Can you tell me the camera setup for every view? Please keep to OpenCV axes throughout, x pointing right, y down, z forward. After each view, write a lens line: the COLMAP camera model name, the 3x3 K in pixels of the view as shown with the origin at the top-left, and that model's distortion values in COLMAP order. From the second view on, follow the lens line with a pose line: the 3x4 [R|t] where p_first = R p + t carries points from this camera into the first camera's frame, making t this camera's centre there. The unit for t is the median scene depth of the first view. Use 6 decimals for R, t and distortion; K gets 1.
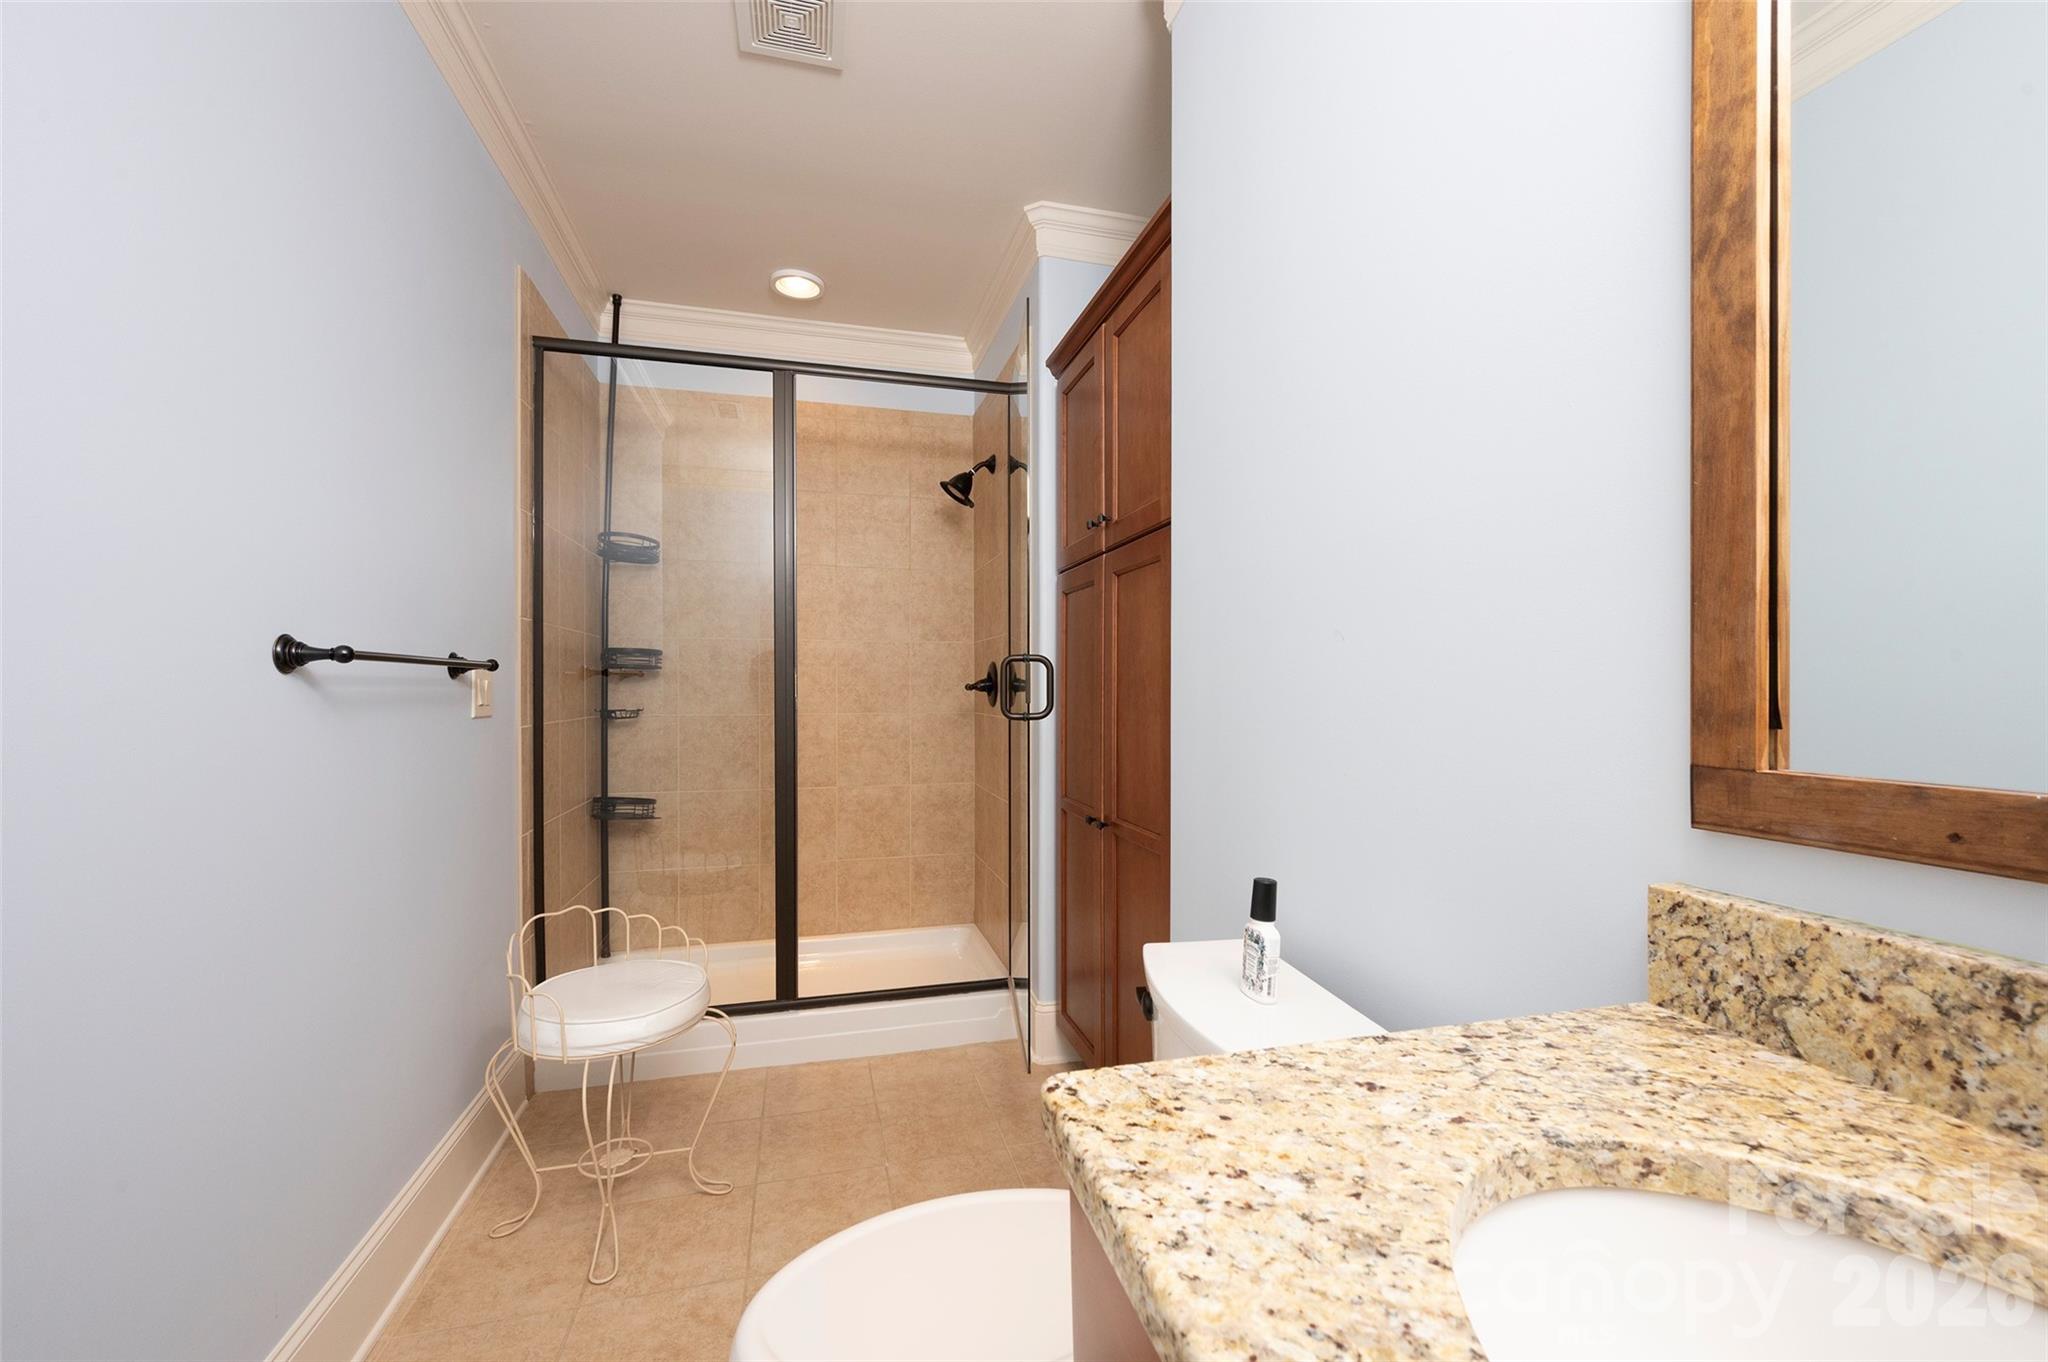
lens RADIAL K [[824.2, 0, 1033.7], [0, 824.2, 694.4], [0, 0, 1]] dist [0.000038, 0.000207]
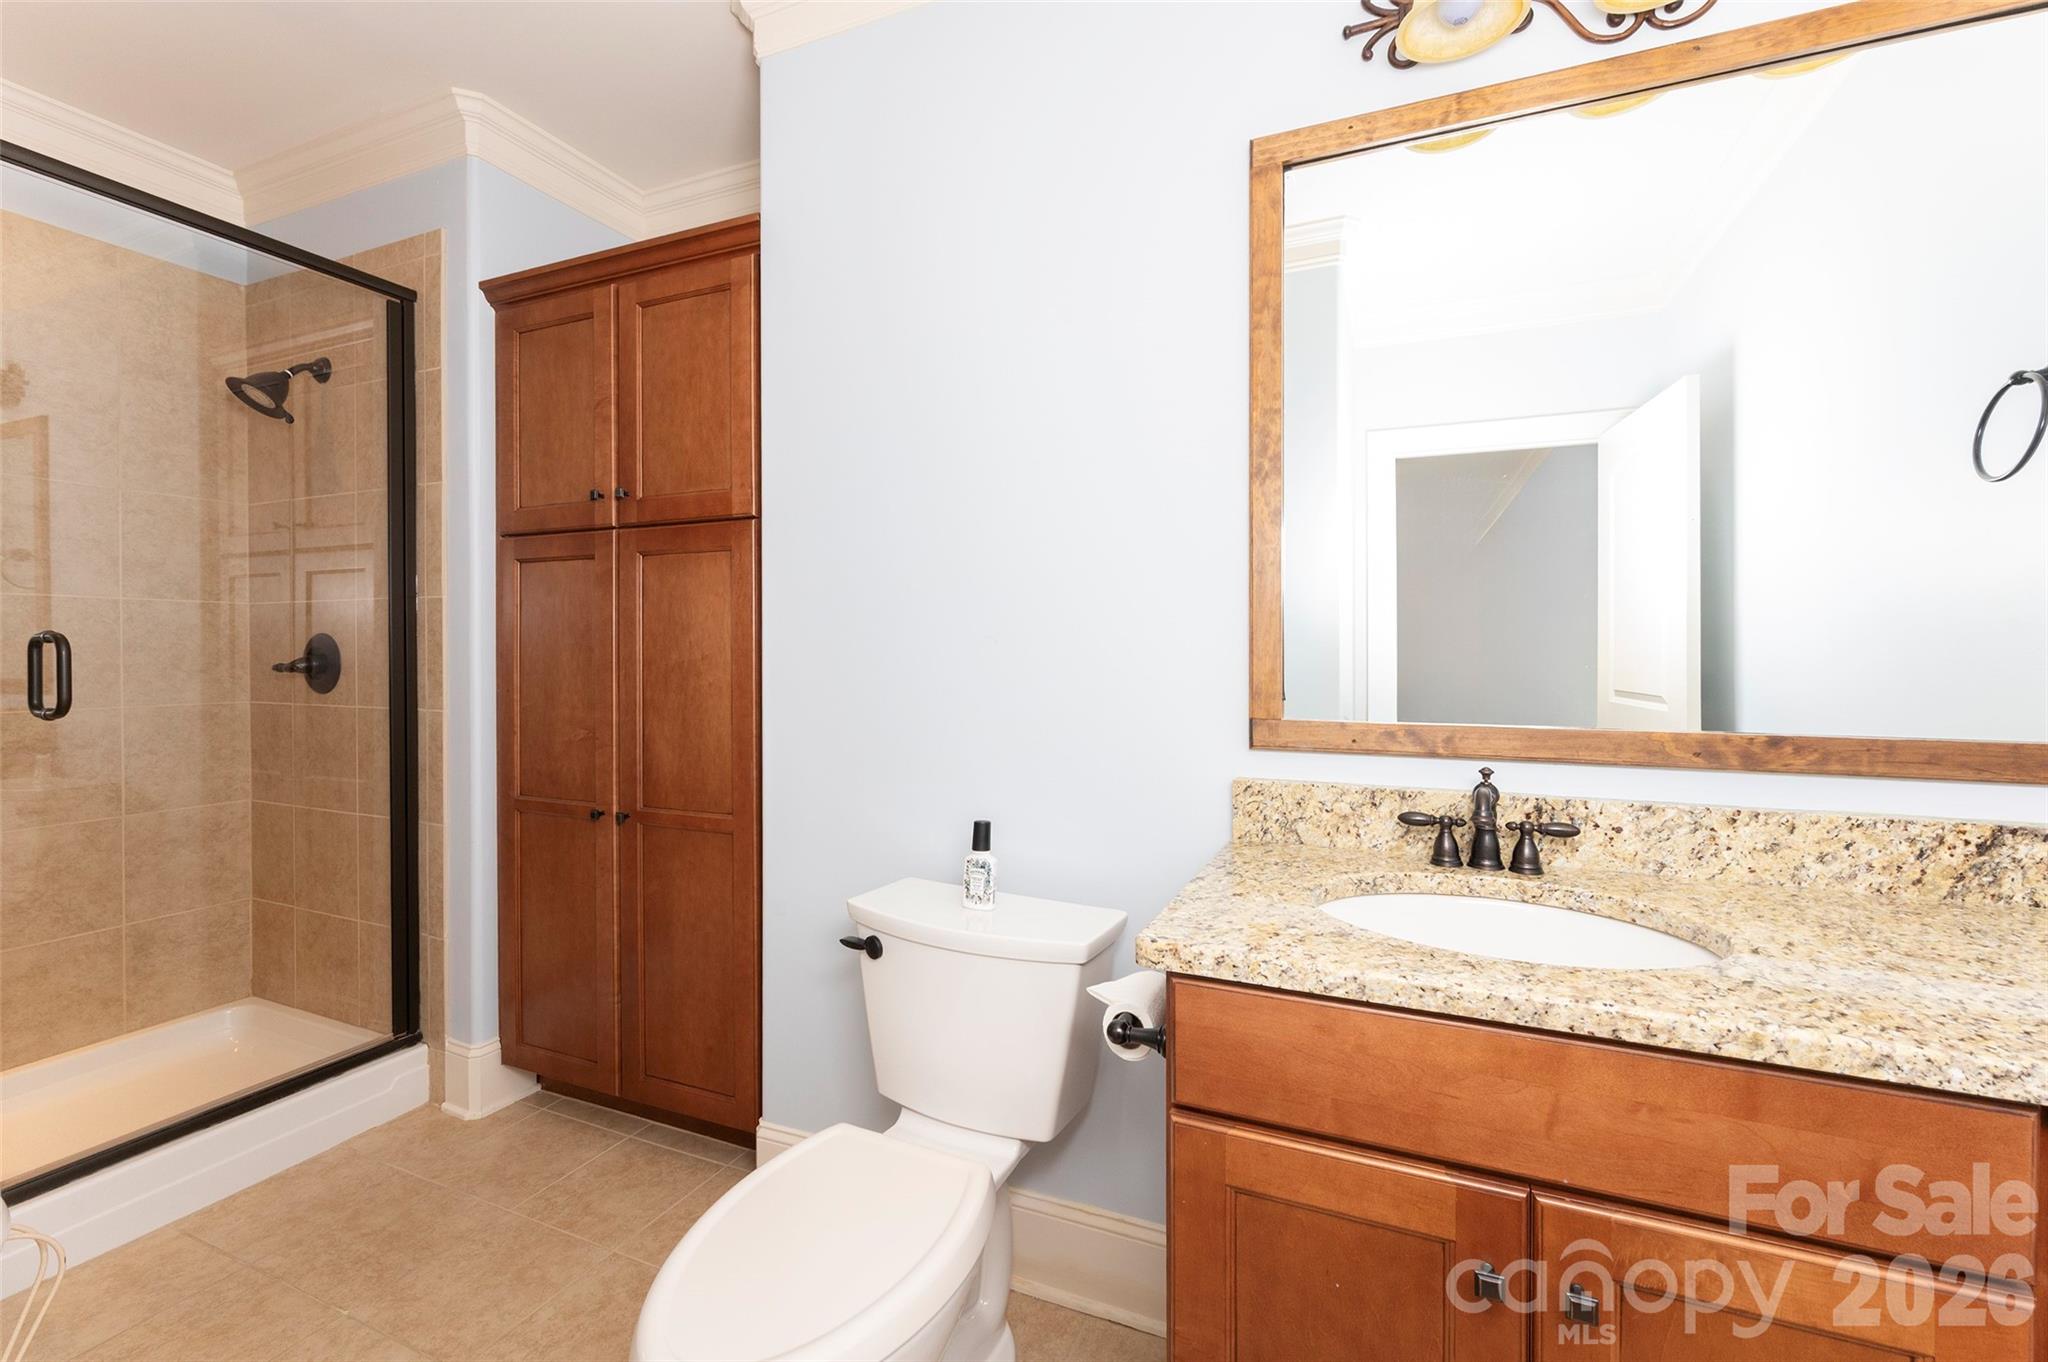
lens RADIAL K [[824.2, 0, 1034.4], [0, 824.2, 660.7], [0, 0, 1]] dist [0.000038, 0.000207]
pose [[0.628609, -0.008741, 0.777673, -0.740207], [0.006811, 0.999960, 0.005733, -0.048274], [-0.777692, 0.001693, 0.628643, 0.078918]]
